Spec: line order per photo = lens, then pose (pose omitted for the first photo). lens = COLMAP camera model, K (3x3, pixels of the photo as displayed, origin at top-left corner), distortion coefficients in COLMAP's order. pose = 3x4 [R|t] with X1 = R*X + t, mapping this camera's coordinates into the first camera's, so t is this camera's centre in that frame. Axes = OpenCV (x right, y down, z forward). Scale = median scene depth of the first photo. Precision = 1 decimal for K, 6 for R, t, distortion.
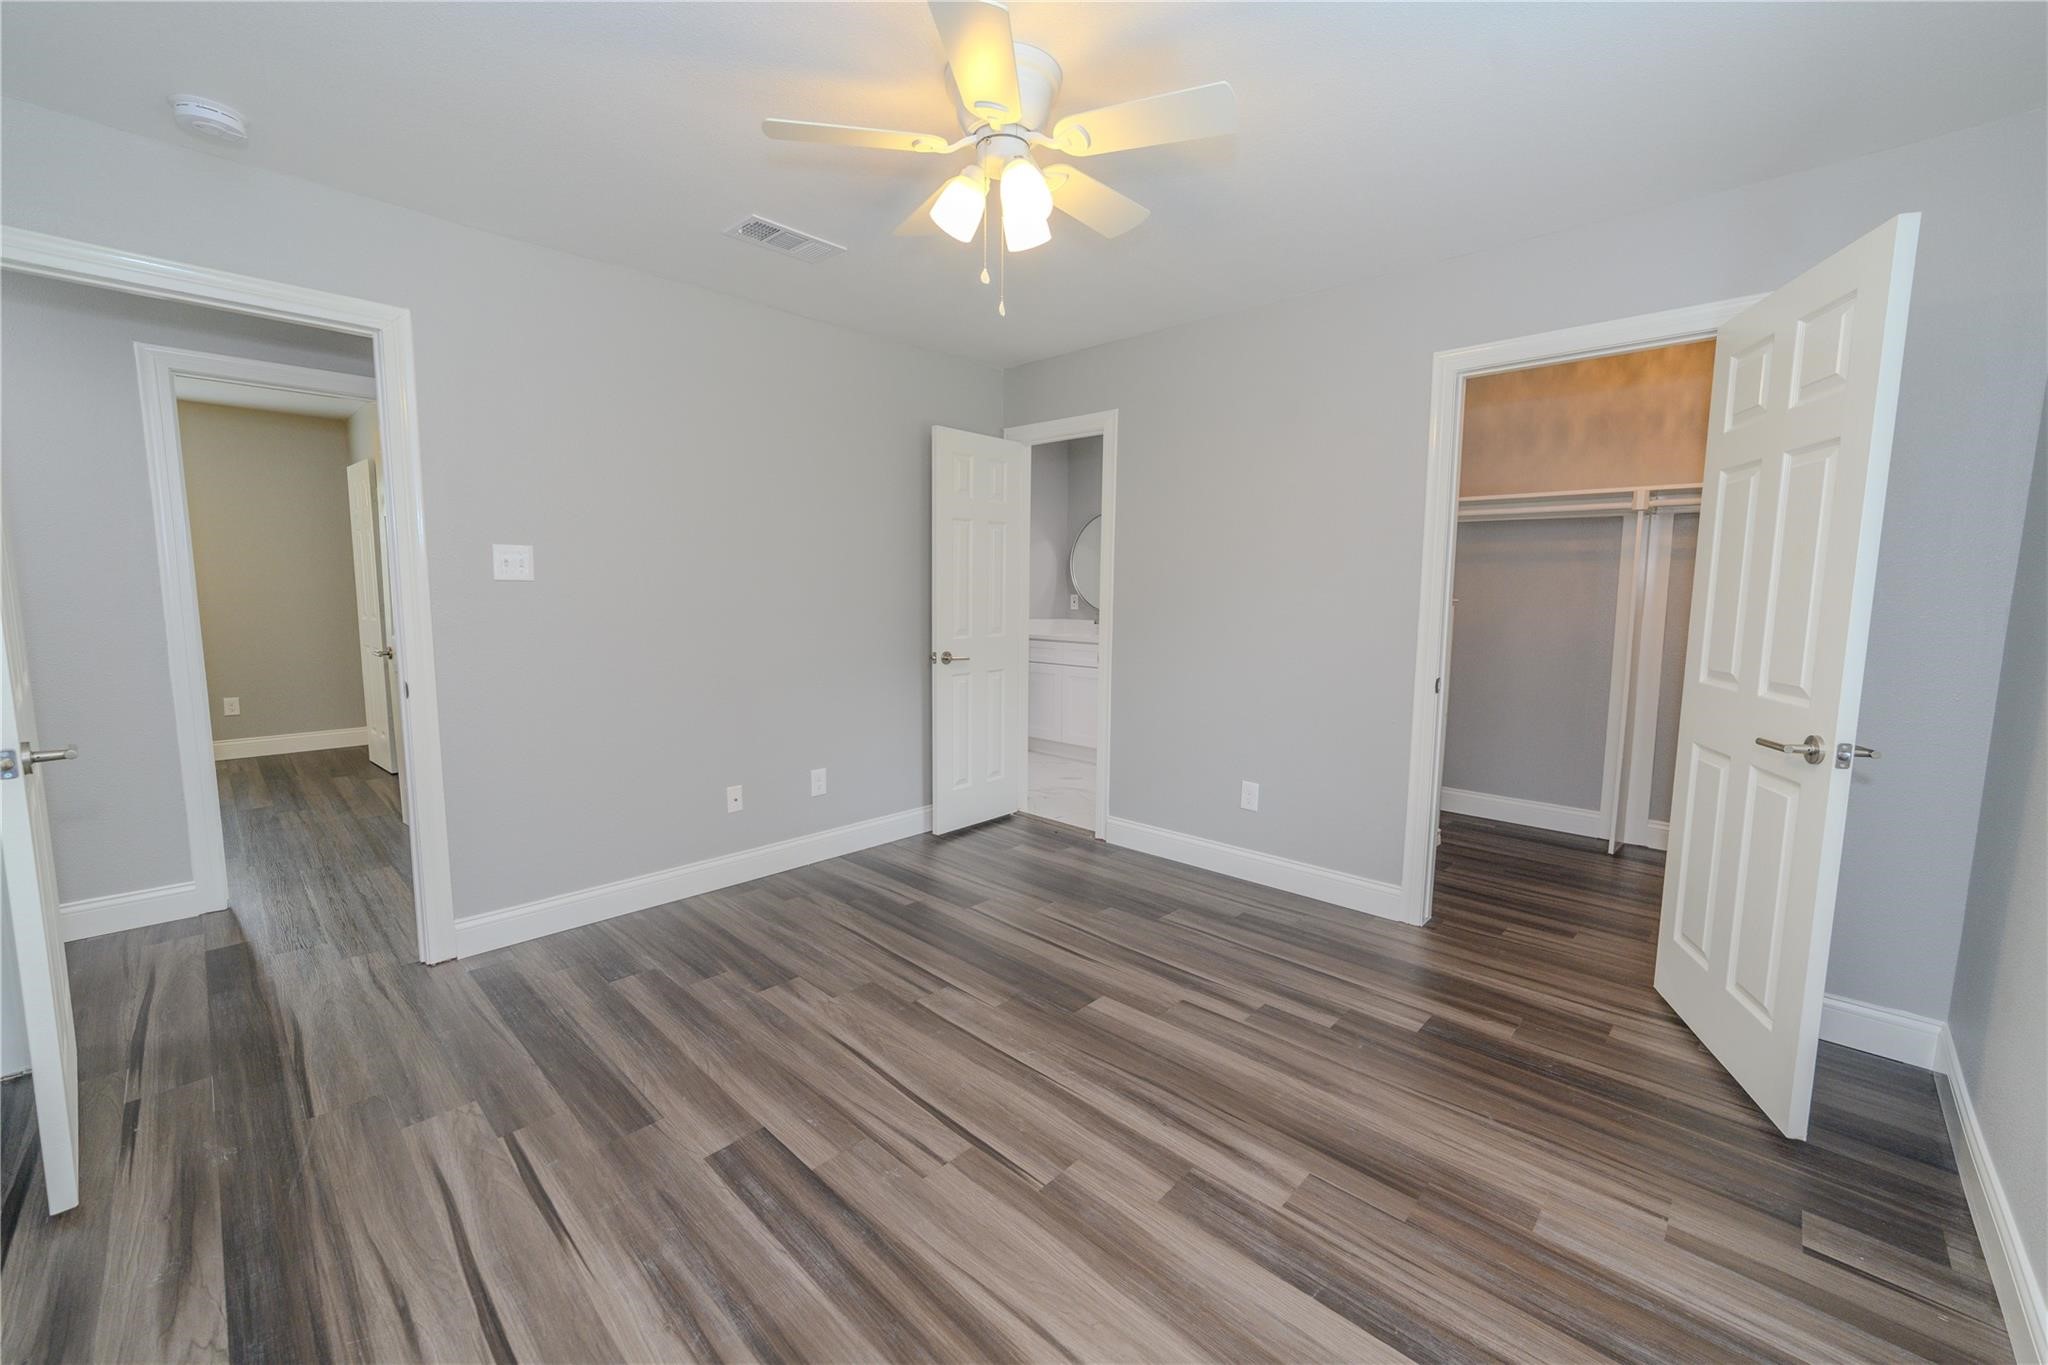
lens RADIAL K [[804.6, 0, 1036.4], [0, 804.6, 681.6], [0, 0, 1]] dist [-0.022497, 0.008289]
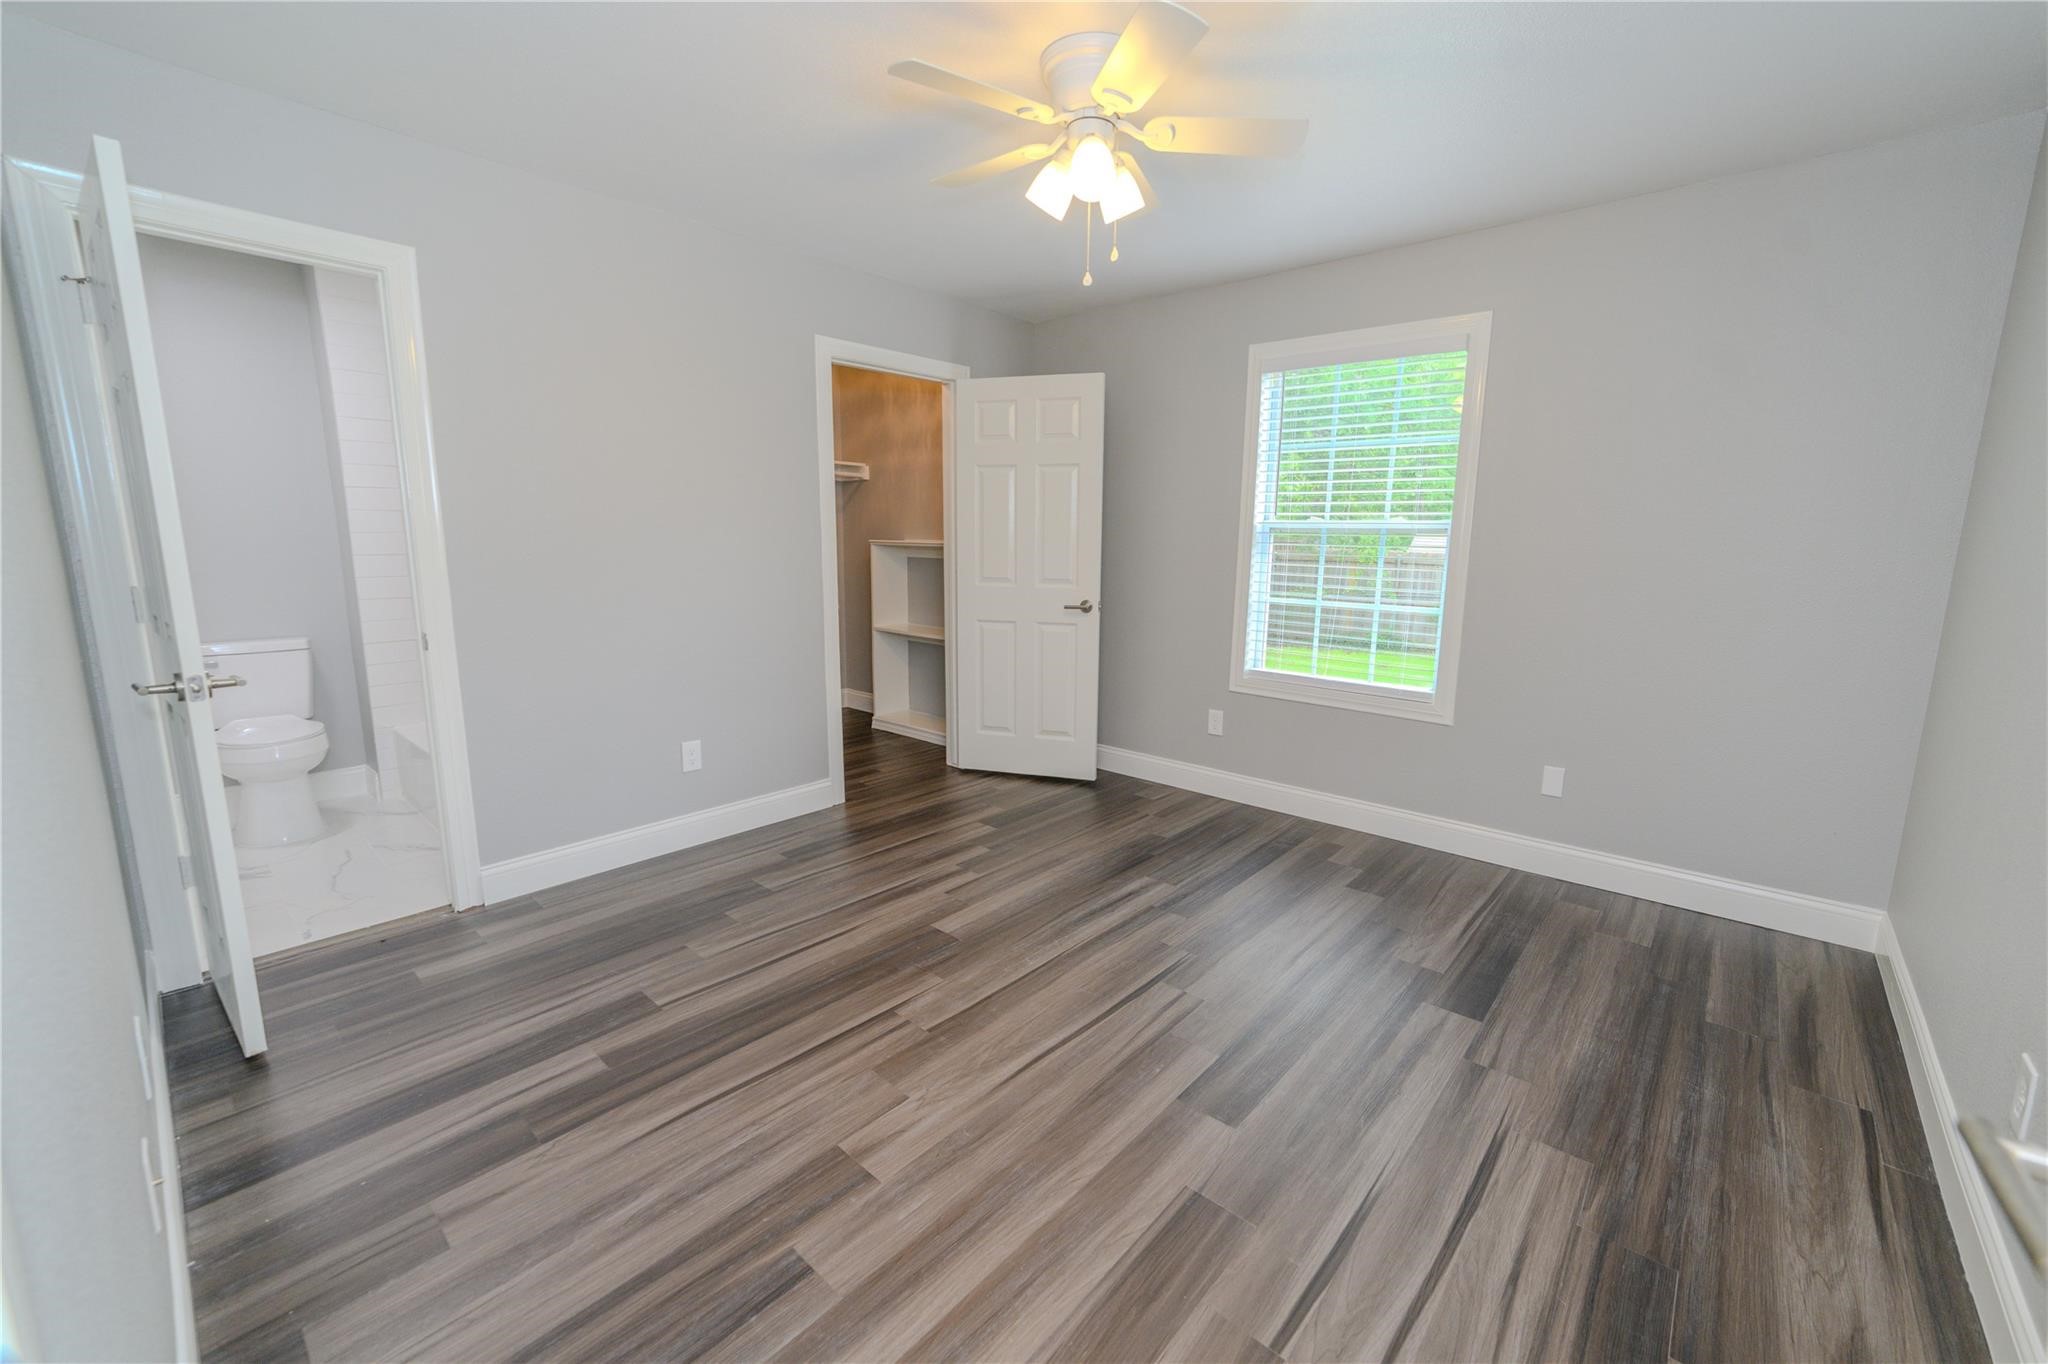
lens RADIAL K [[799.2, 0, 1025.1], [0, 799.2, 679.3], [0, 0, 1]] dist [-0.008767, 0.000427]
pose [[-0.012027, -0.183713, 0.982906, -0.916877], [0.107520, 0.977041, 0.183933, -0.108073], [-0.994130, 0.107894, 0.008002, 0.854422]]
